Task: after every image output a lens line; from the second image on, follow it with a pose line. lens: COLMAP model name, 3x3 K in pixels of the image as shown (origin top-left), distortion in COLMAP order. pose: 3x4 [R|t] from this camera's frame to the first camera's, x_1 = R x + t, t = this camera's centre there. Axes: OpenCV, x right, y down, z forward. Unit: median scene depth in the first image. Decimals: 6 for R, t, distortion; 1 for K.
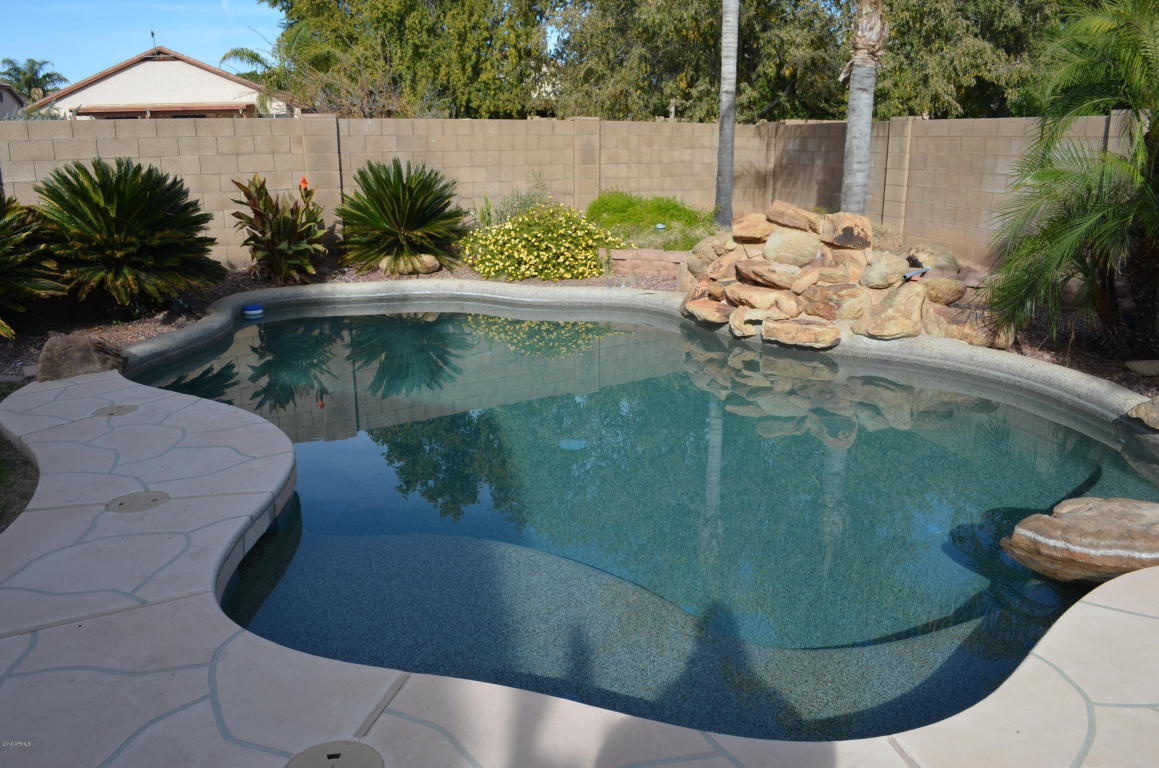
lens RADIAL K [[929.5, 0, 577.0], [0, 929.5, 383.6], [0, 0, 1]] dist [-0.054484, 0.001966]
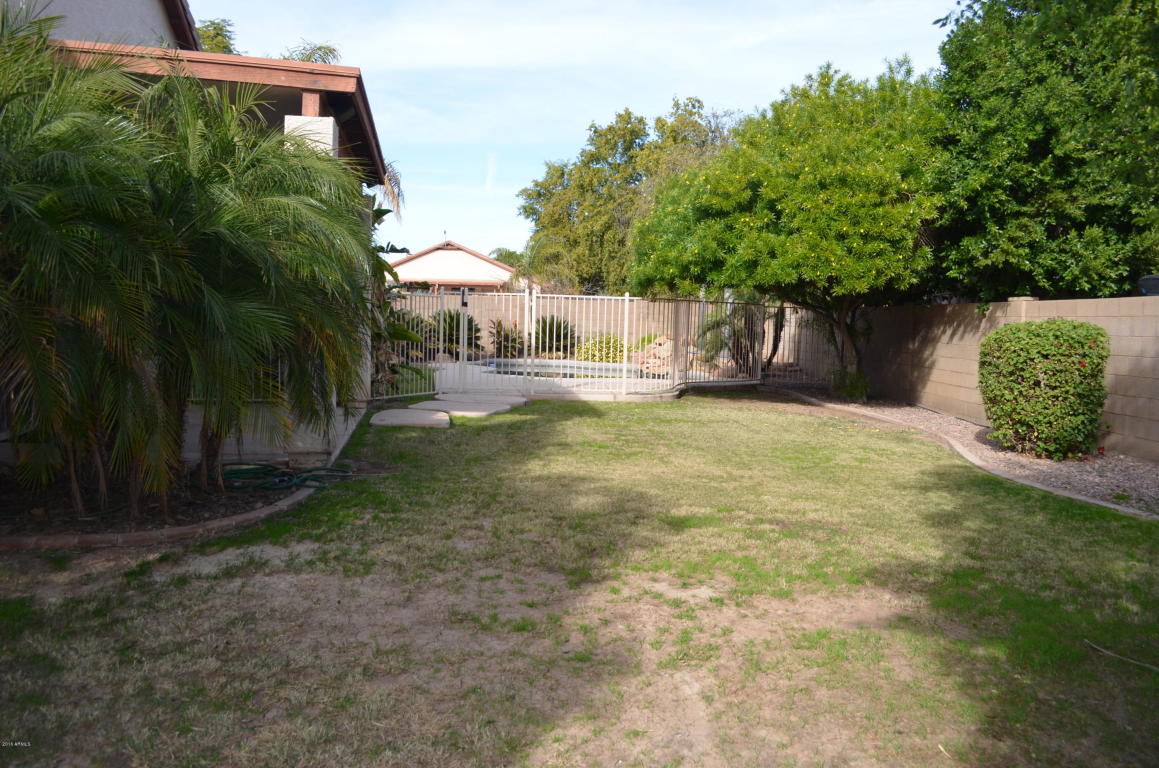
lens RADIAL K [[929.5, 0, 580.4], [0, 929.5, 385.1], [0, 0, 1]] dist [-0.054484, 0.001966]
pose [[0.967811, 0.050273, -0.246605, 0.164631], [-0.094408, 0.980815, -0.170556, 0.119237], [0.233299, 0.188347, 0.953990, -0.437743]]
